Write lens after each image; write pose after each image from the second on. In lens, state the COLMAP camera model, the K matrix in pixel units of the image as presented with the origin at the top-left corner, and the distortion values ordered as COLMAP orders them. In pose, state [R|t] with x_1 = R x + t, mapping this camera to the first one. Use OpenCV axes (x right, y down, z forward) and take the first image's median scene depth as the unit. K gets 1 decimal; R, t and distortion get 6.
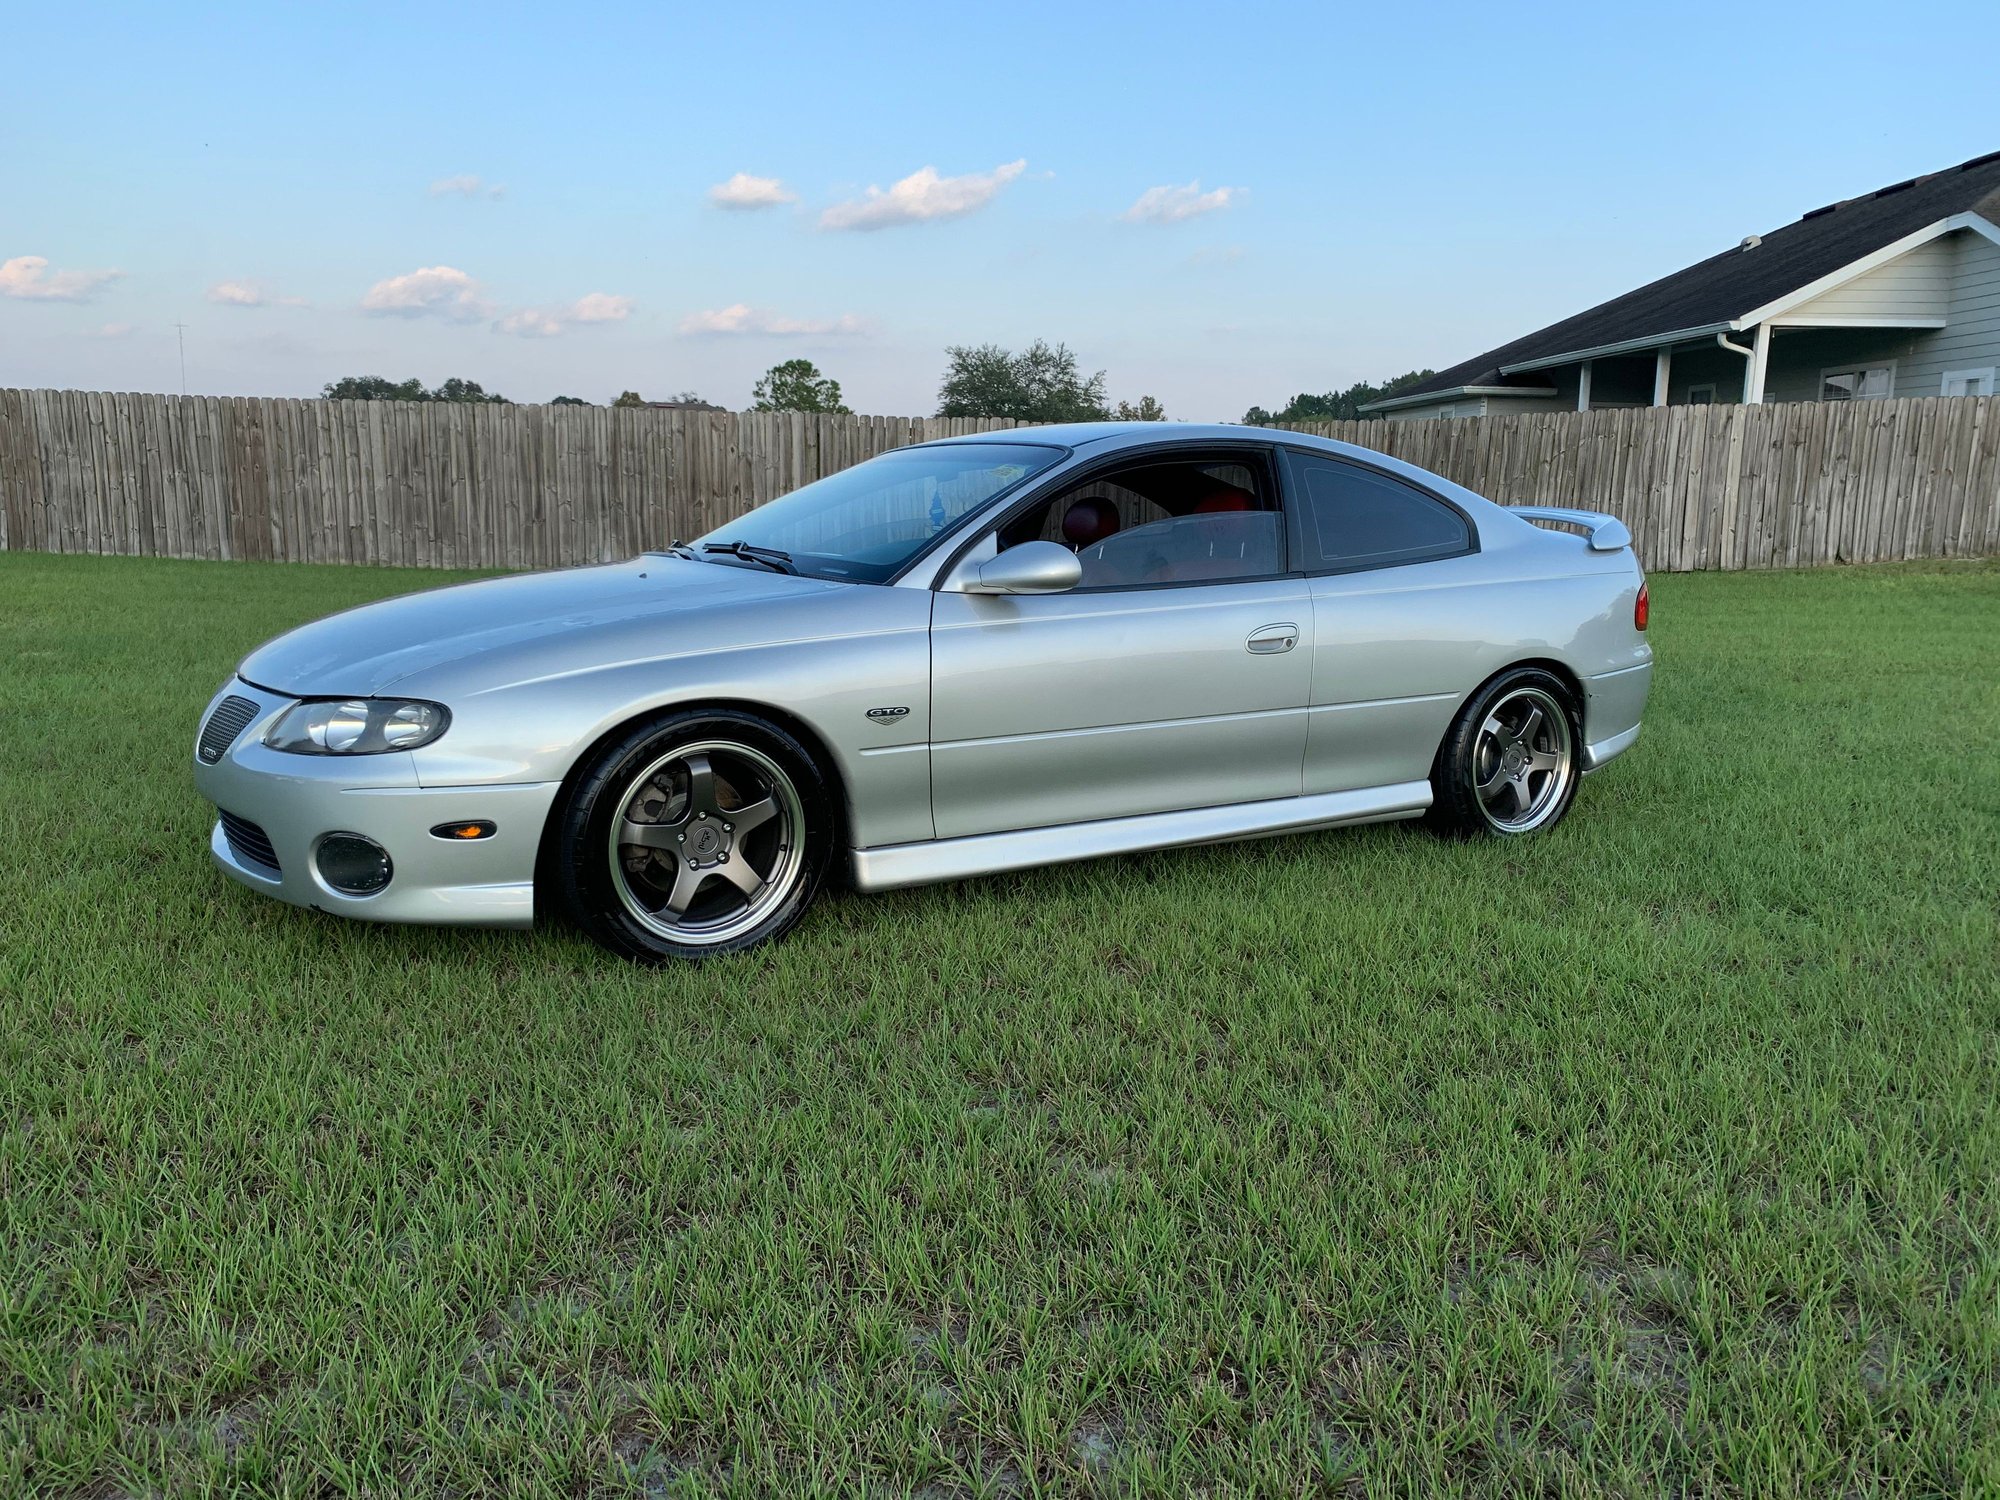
lens RADIAL K [[1540.3, 0, 1002.3], [0, 1540.3, 795.8], [0, 0, 1]] dist [0.058668, -0.084617]
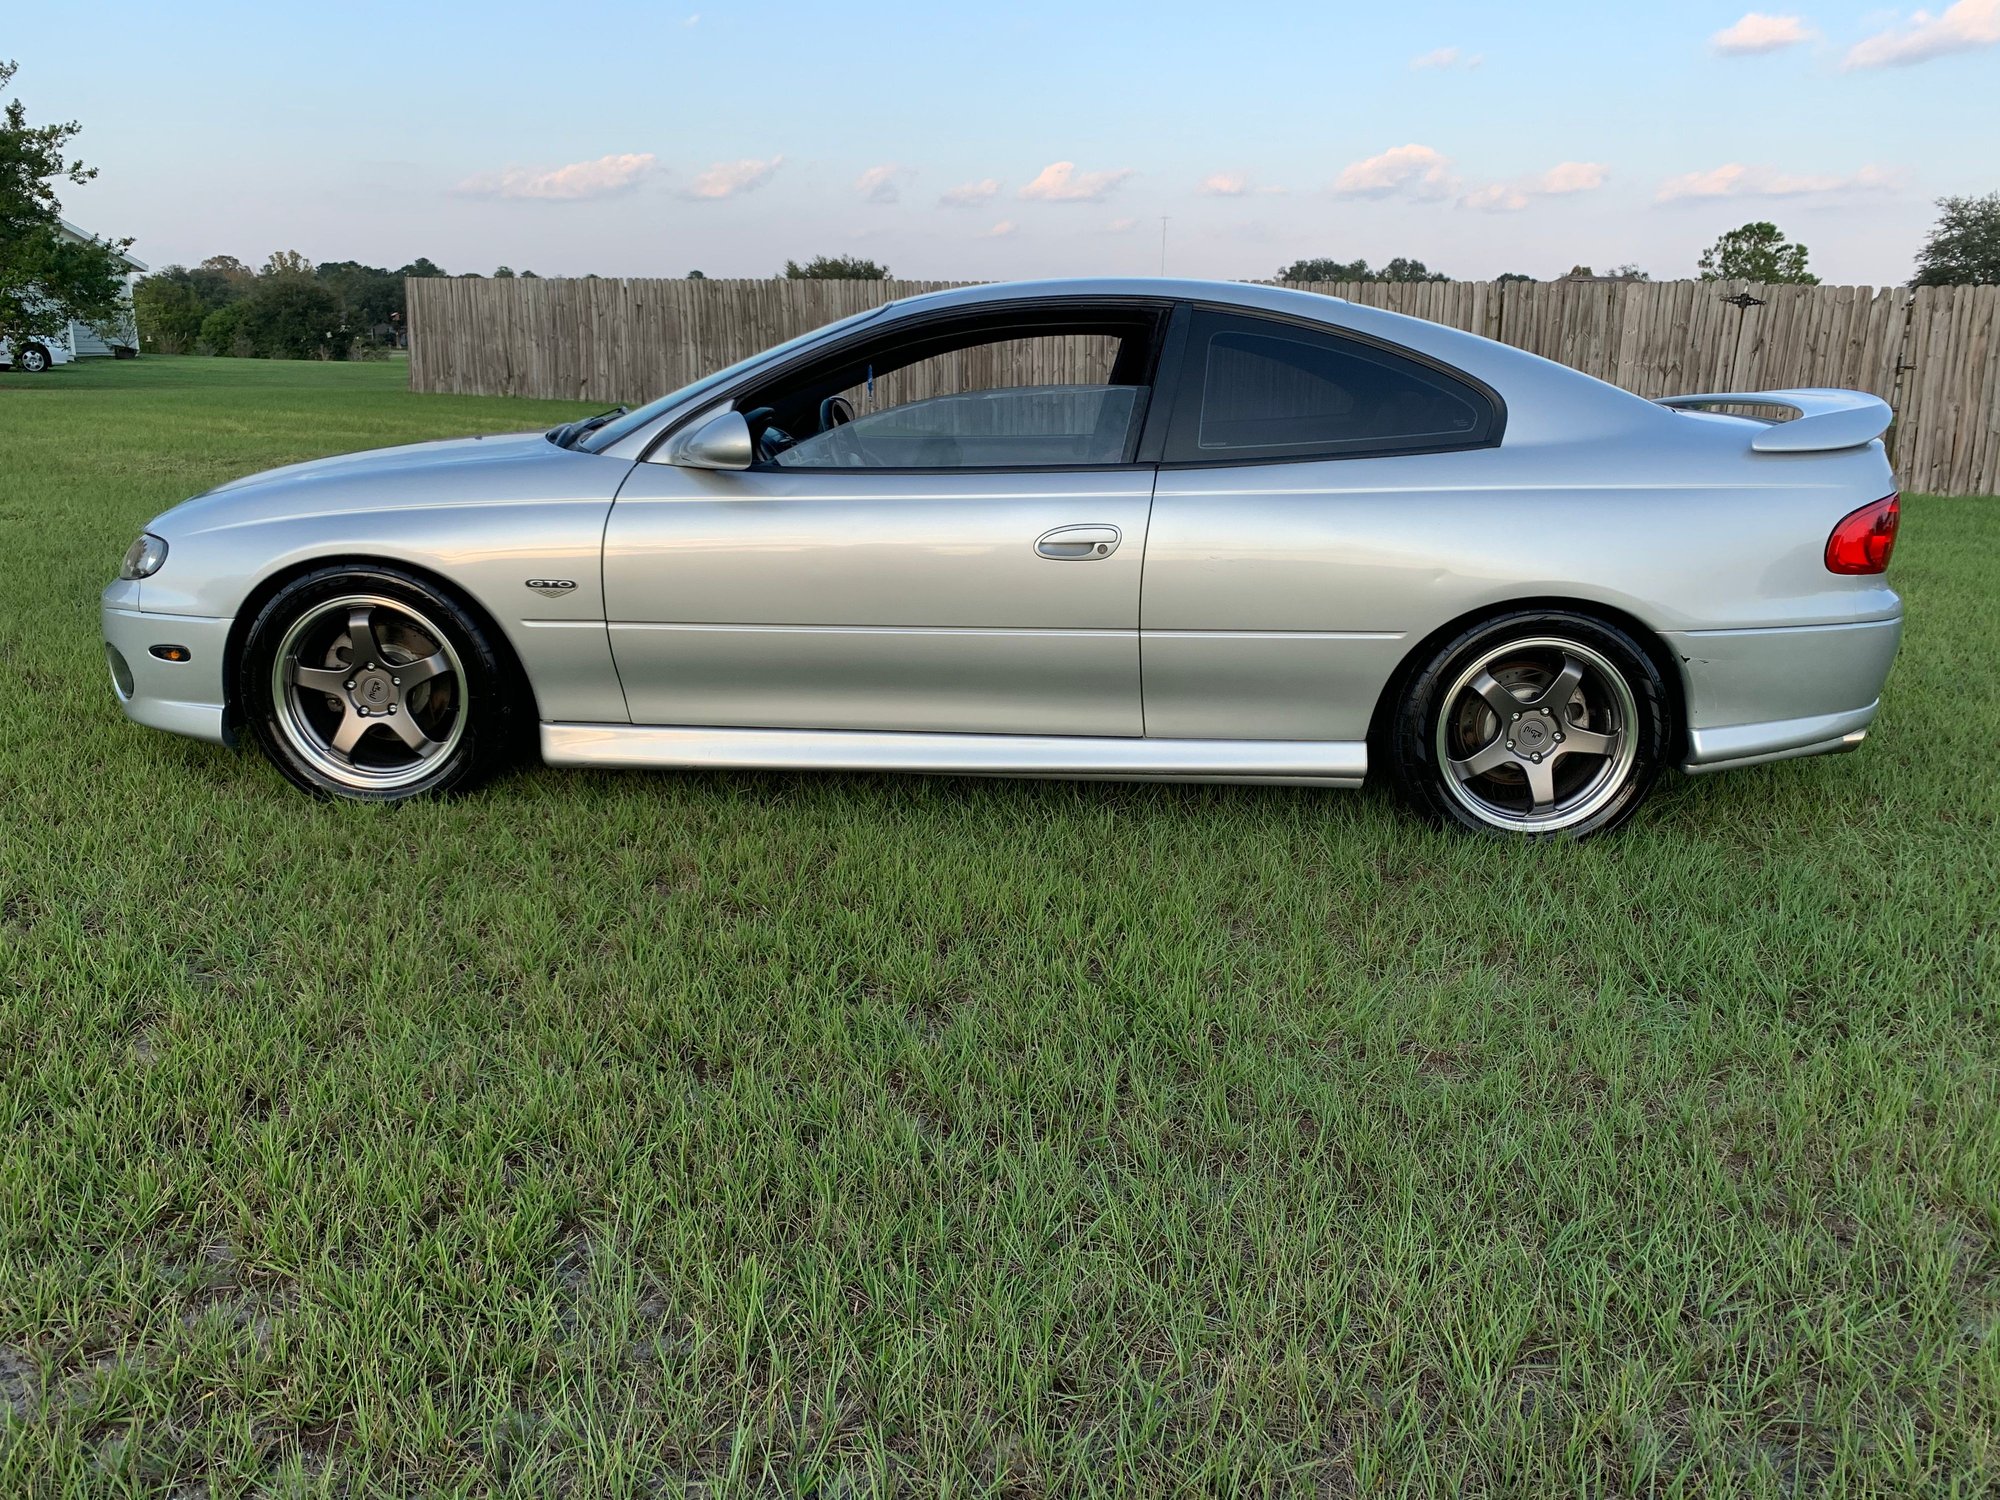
lens RADIAL K [[1570.1, 0, 1000.0], [0, 1570.1, 750.0], [0, 0, 1]] dist [-0.003107, 0.009814]
pose [[0.828366, 0.138449, -0.542809, 0.165901], [-0.115536, 0.990369, 0.076288, -0.013716], [0.548143, -0.000480, 0.836384, 0.076051]]
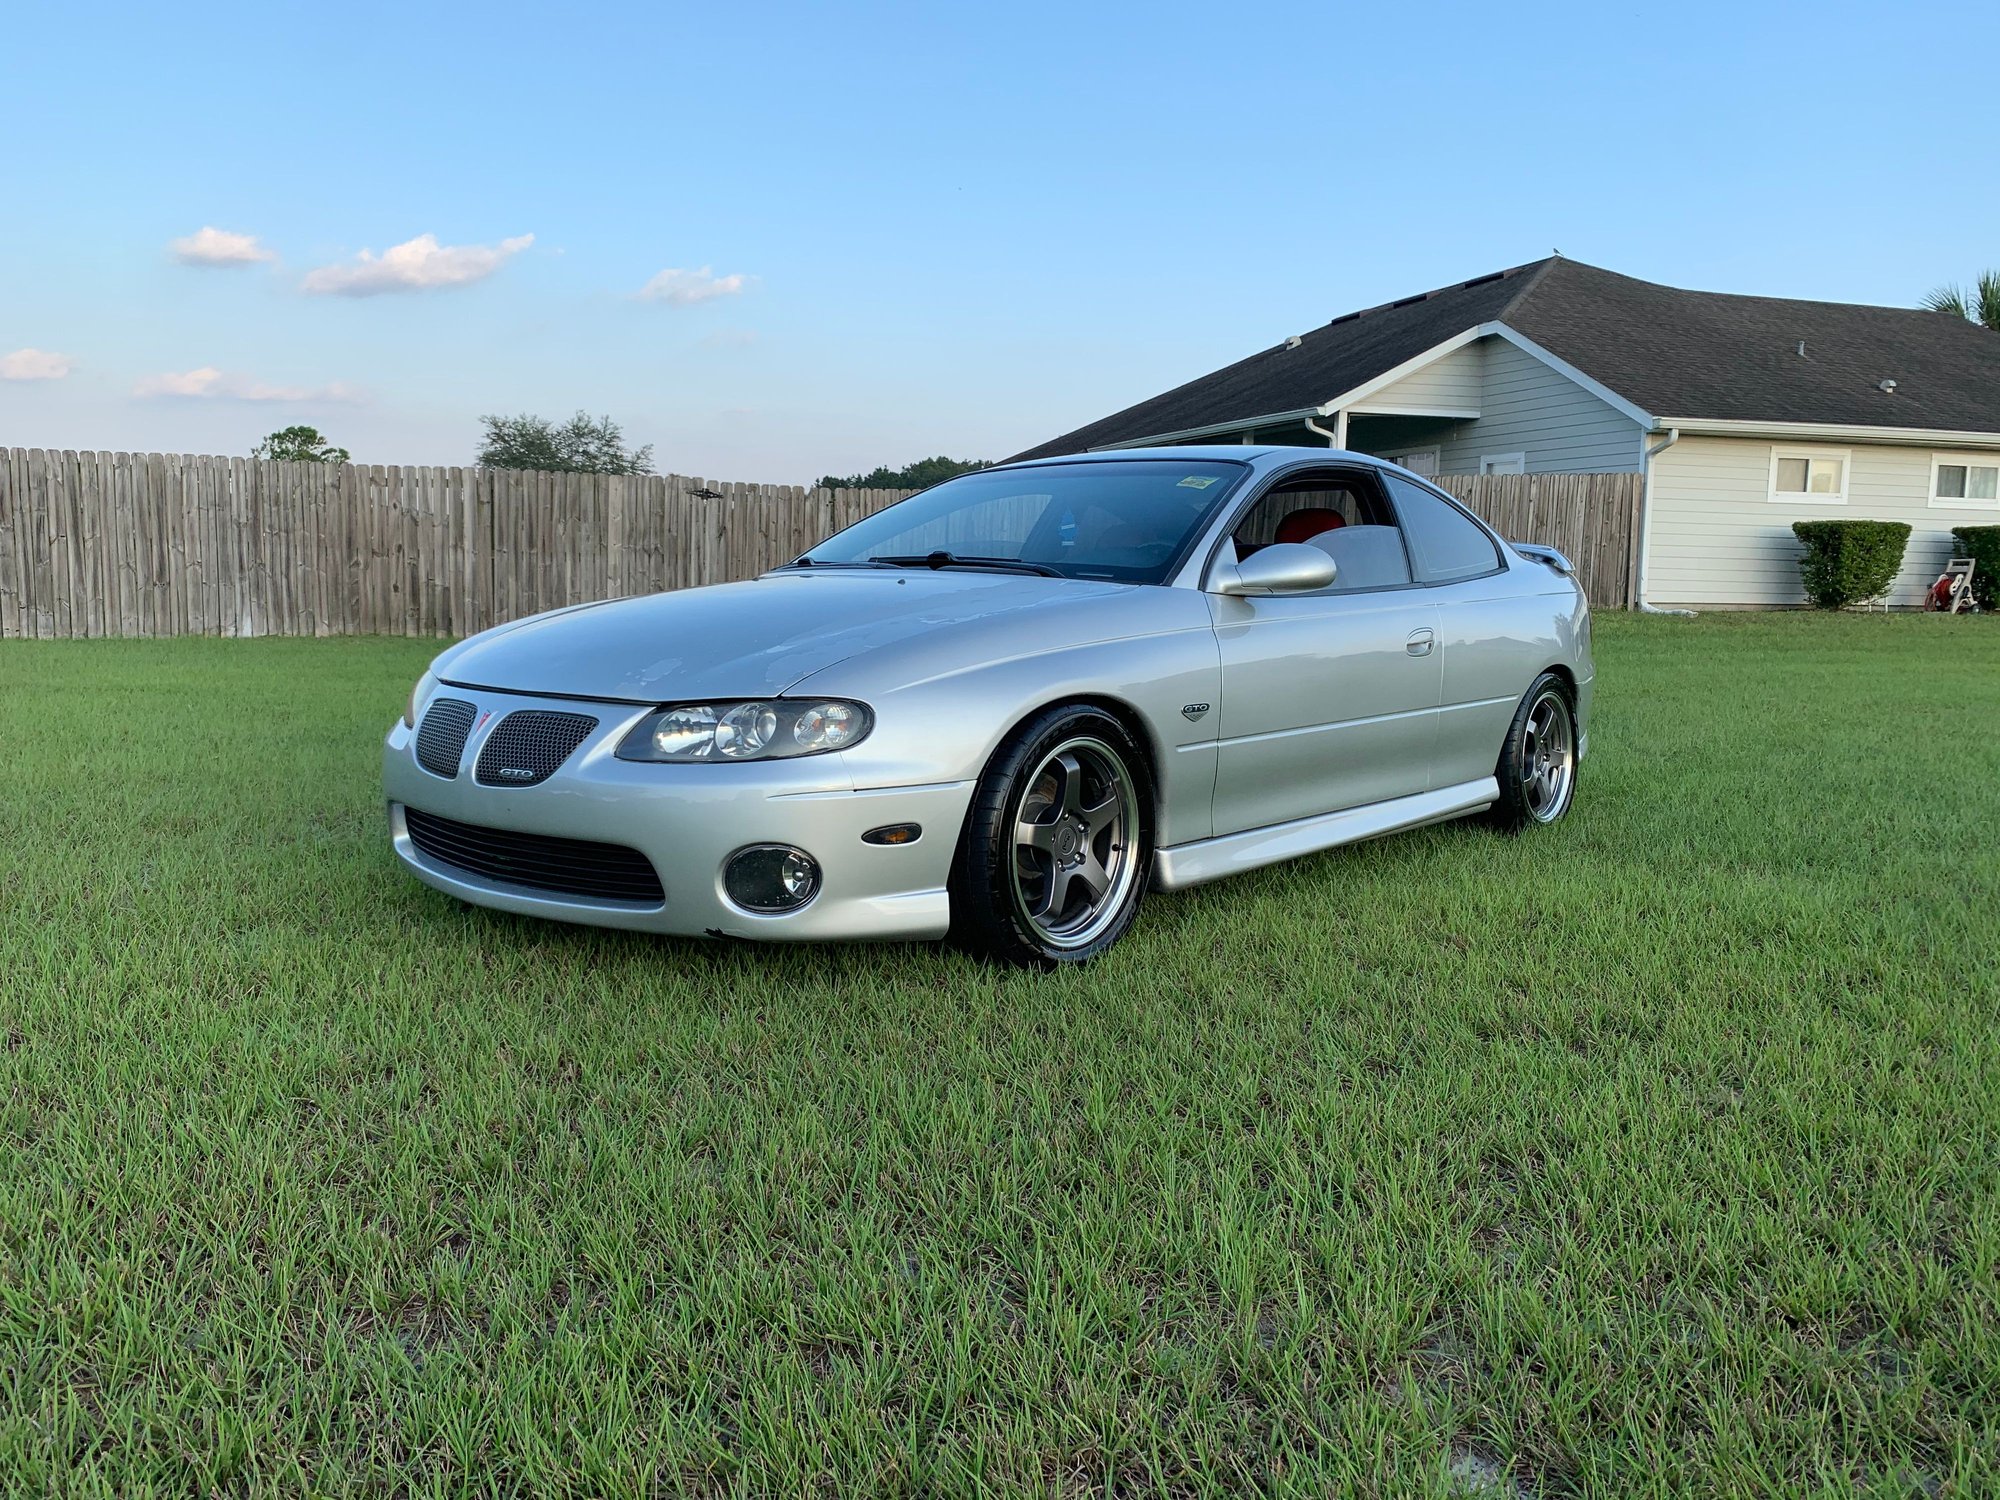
lens RADIAL K [[1567.1, 0, 1000.0], [0, 1567.1, 750.0], [0, 0, 1]] dist [-0.005401, 0.039659]
pose [[0.952094, -0.036453, 0.303624, -0.117361], [0.060713, 0.995638, -0.070847, 0.008637], [-0.299717, 0.085887, 0.950154, 0.016988]]
